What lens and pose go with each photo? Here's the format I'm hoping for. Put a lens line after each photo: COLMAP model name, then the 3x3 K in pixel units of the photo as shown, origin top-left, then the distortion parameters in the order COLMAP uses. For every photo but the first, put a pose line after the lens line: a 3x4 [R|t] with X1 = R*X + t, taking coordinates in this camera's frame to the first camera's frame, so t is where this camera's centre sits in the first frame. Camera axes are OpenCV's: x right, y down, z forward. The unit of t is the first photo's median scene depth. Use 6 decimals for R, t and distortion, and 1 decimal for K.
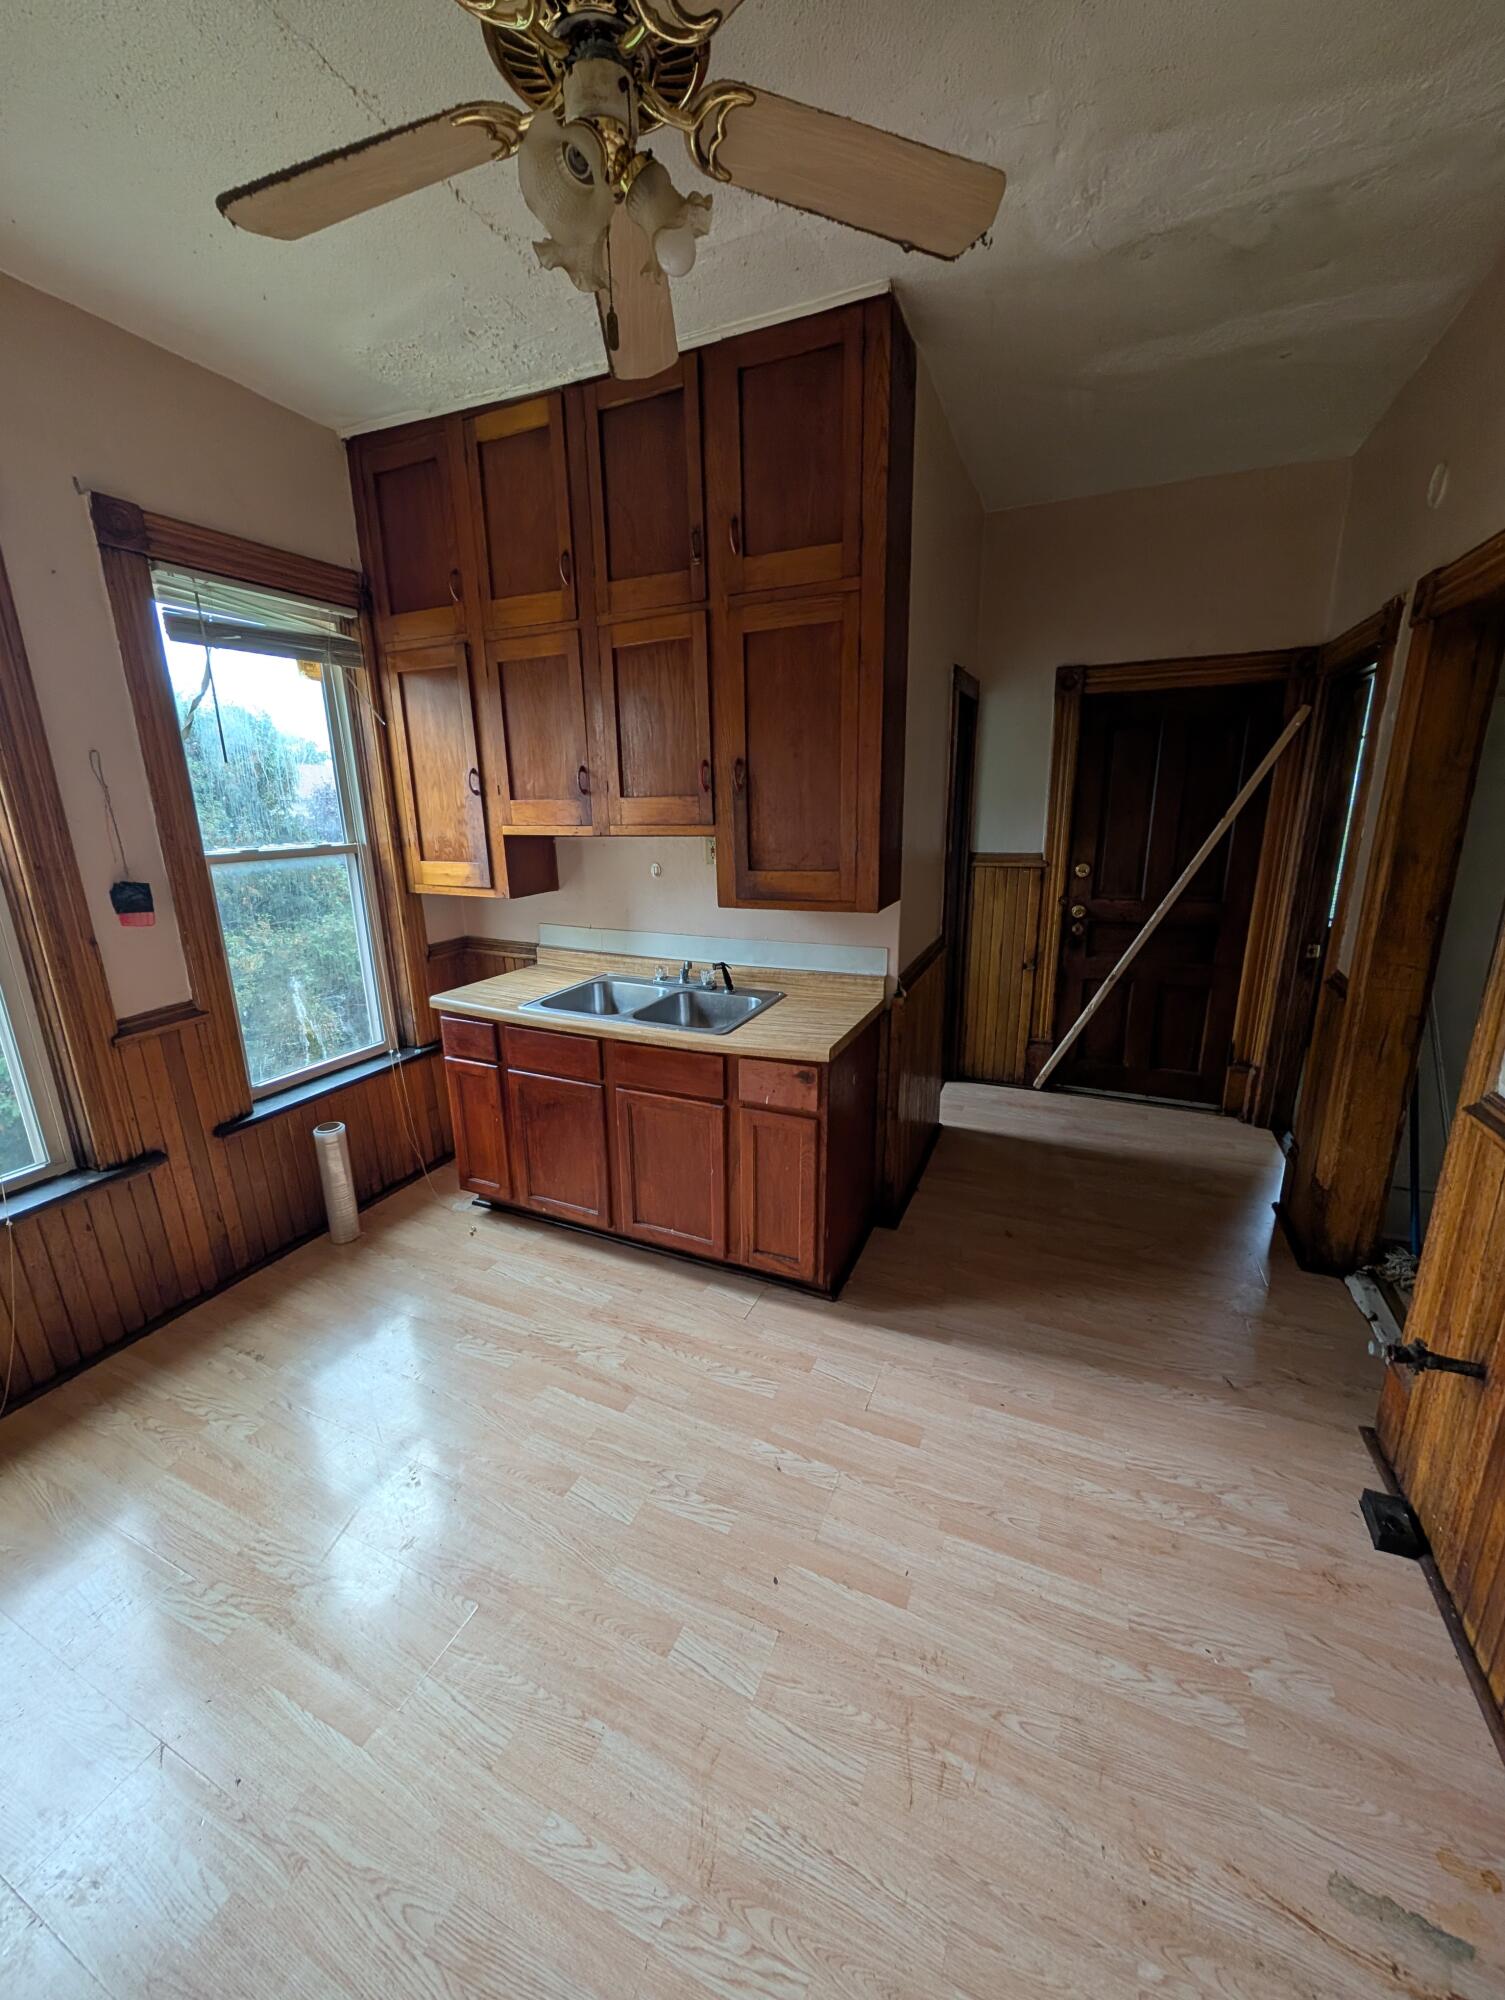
lens RADIAL K [[748.5, 0, 745.9], [0, 748.5, 995.0], [0, 0, 1]] dist [-0.001759, -0.000407]
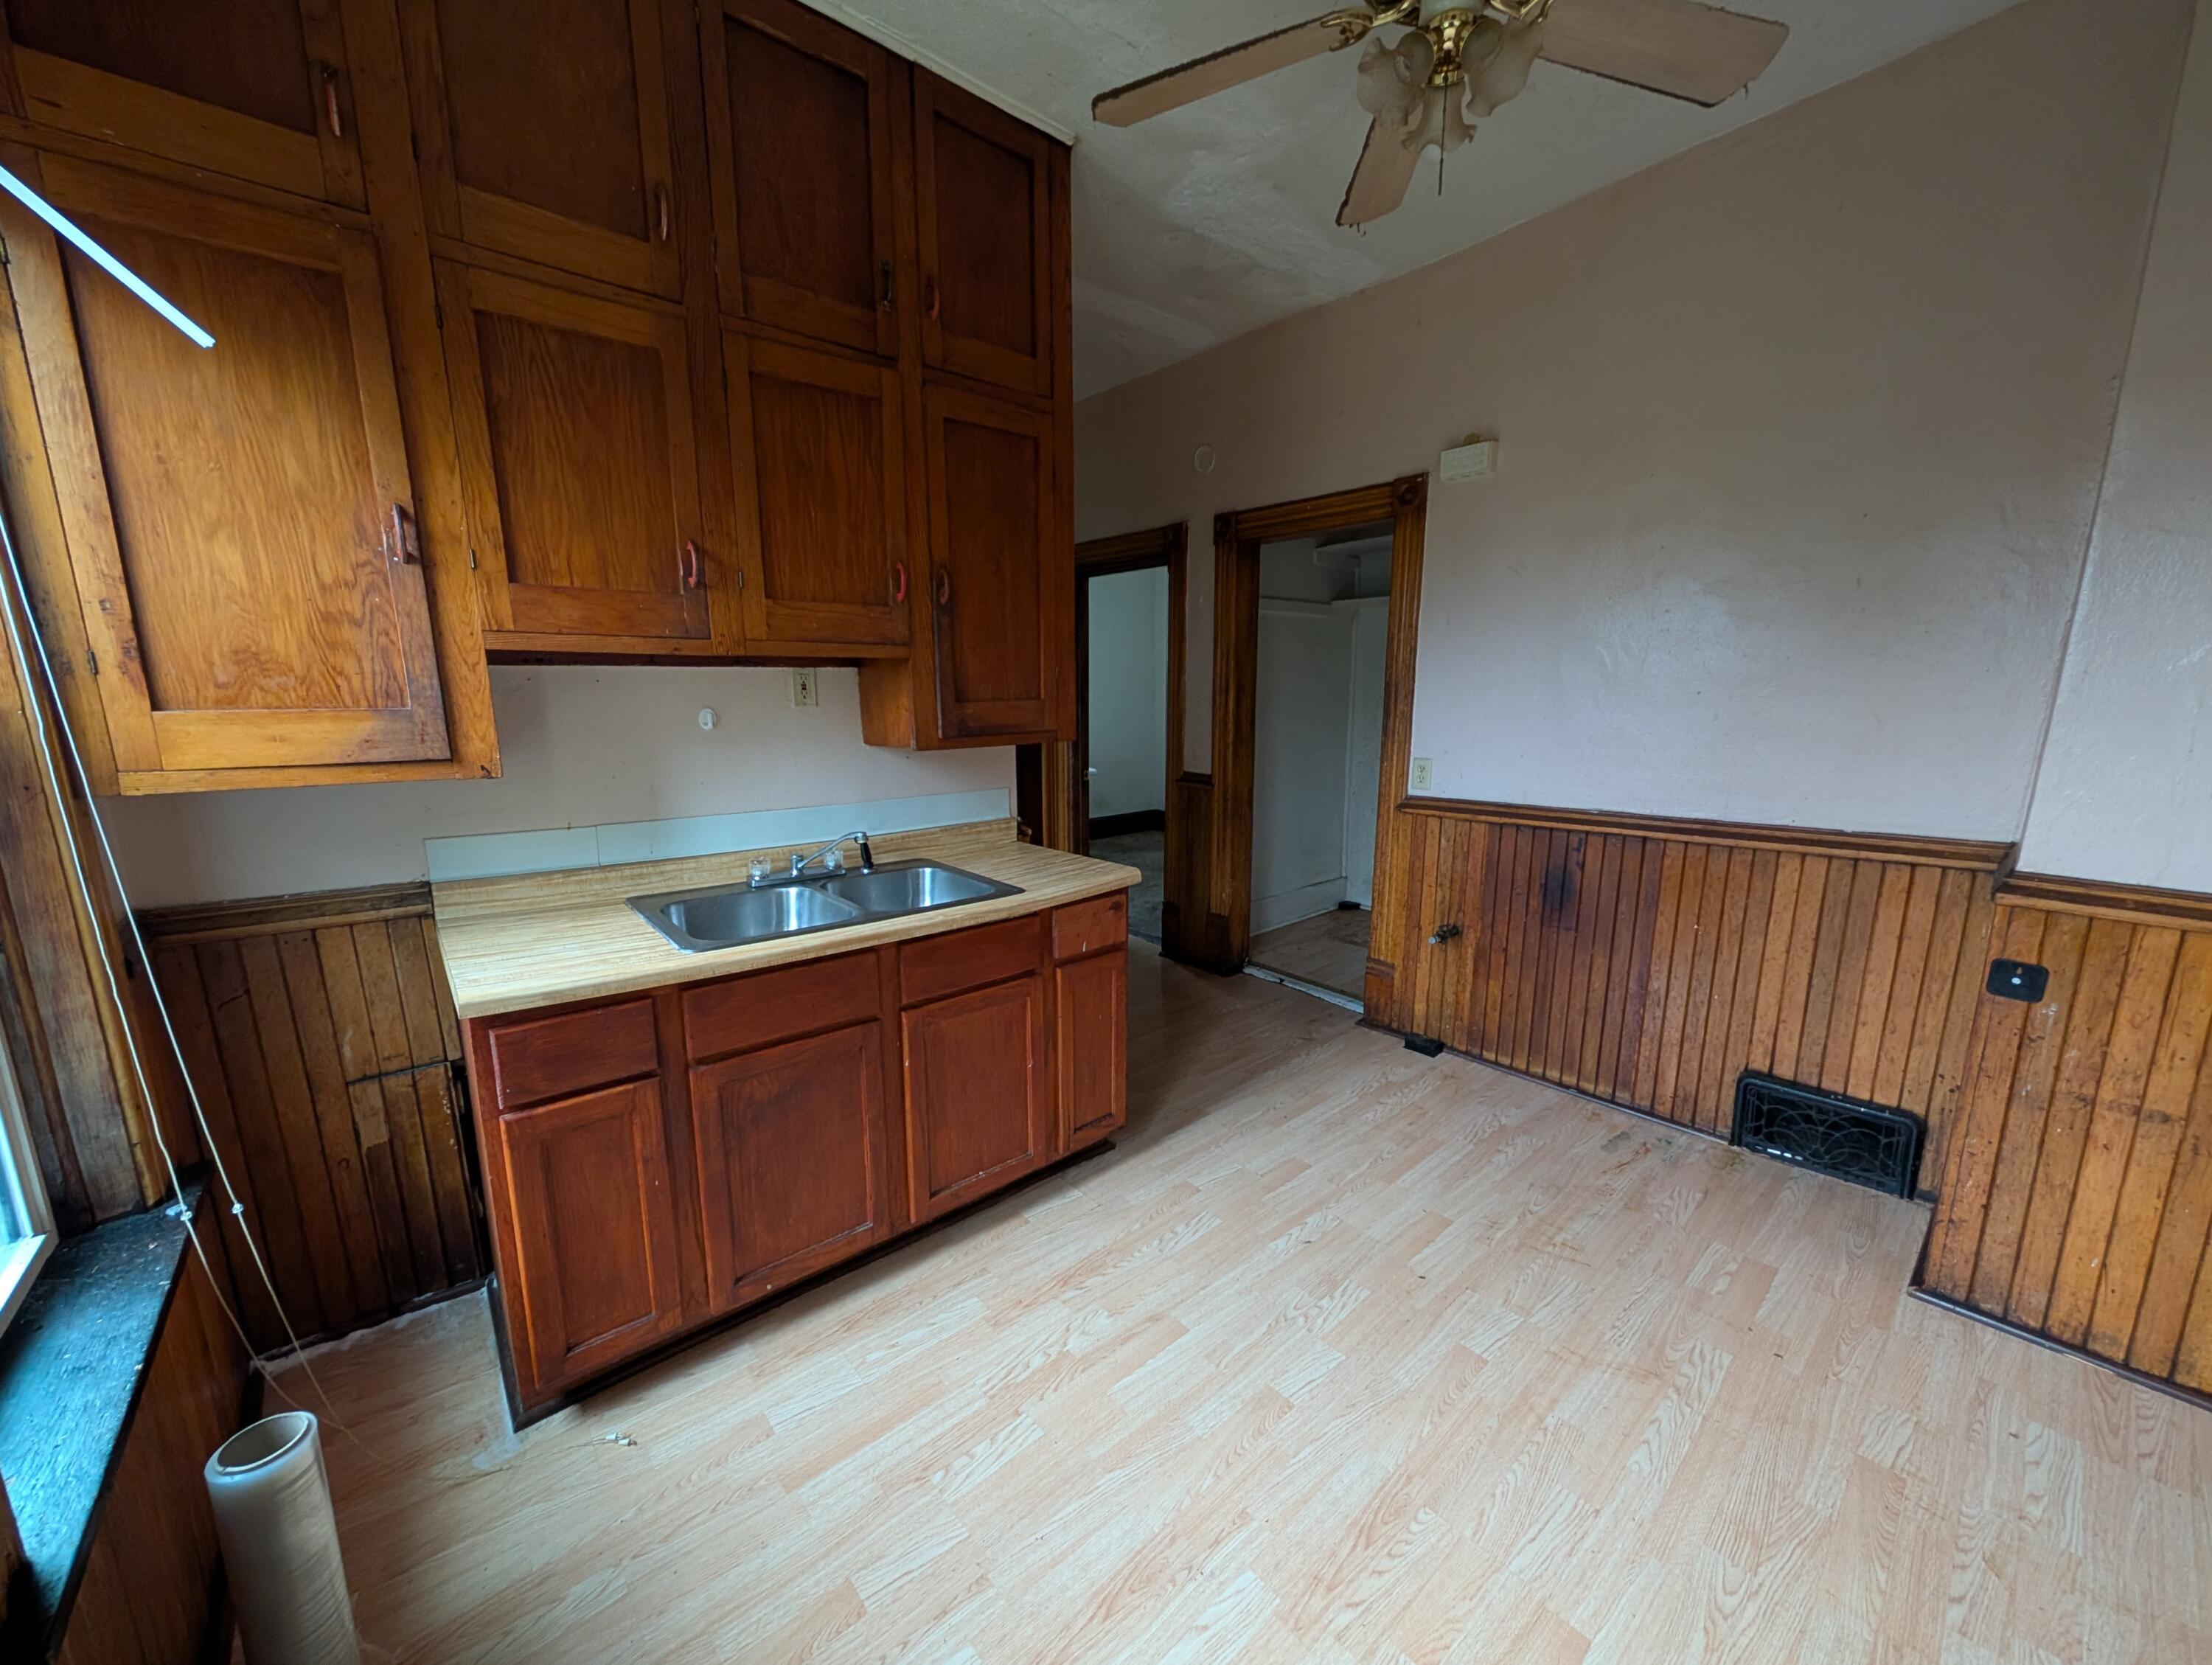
lens RADIAL K [[827.9, 0, 1094.1], [0, 827.9, 844.0], [0, 0, 1]] dist [-0.001759, -0.000407]
pose [[0.423229, -0.152178, 0.893151, -0.822014], [0.224487, 0.972668, 0.059351, -0.035653], [-0.877771, 0.175382, 0.445824, 0.517171]]
